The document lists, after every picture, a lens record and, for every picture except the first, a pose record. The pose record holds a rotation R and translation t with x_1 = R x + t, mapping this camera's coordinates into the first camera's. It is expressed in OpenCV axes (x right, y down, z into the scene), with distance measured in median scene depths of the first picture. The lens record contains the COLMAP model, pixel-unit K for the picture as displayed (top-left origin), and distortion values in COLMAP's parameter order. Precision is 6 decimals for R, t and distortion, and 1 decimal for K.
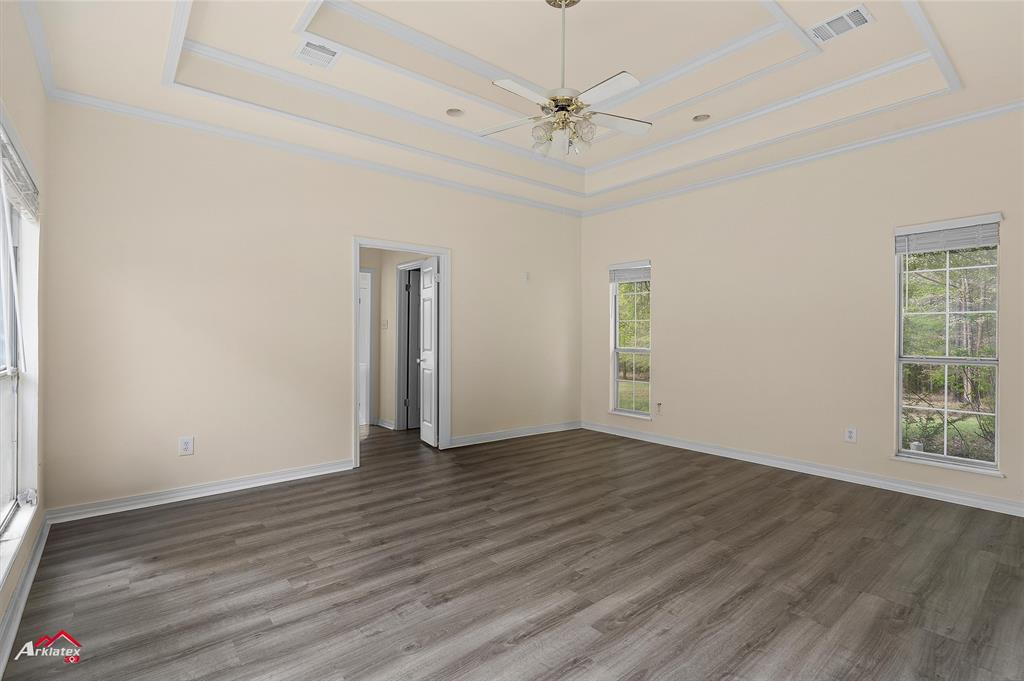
lens RADIAL K [[480.2, 0, 512.8], [0, 480.2, 337.1], [0, 0, 1]] dist [-0.021759, 0.000356]
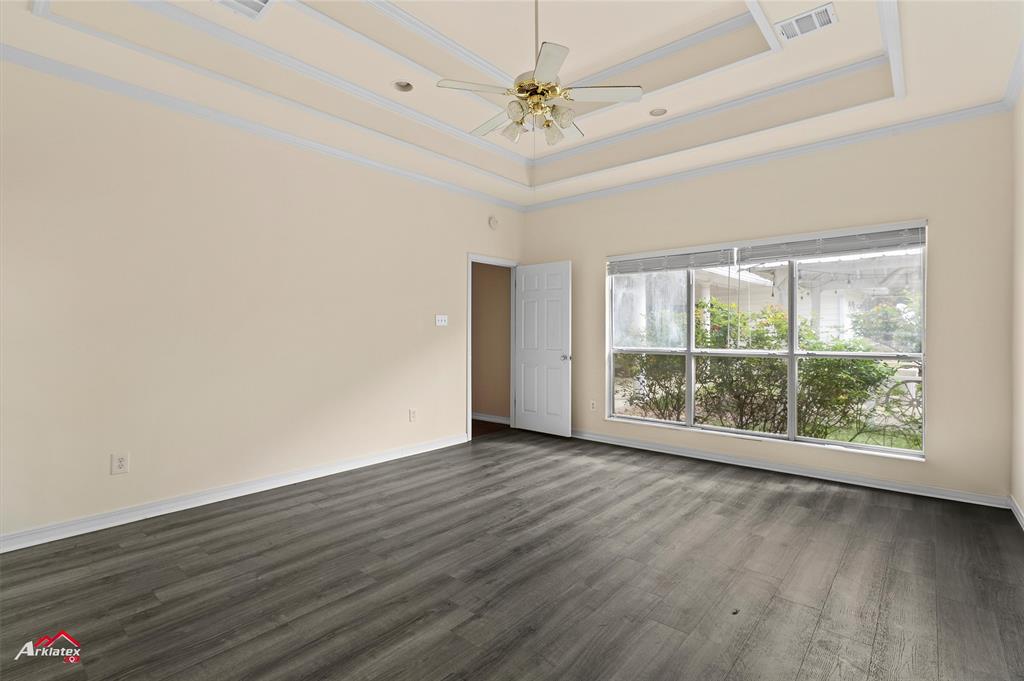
lens RADIAL K [[480.2, 0, 511.7], [0, 480.2, 337.8], [0, 0, 1]] dist [-0.021759, 0.000356]
pose [[-0.986108, 0.003508, -0.166067, 0.347569], [0.000881, 0.999873, 0.015887, -0.009760], [0.166101, 0.015520, -0.985987, 2.158789]]
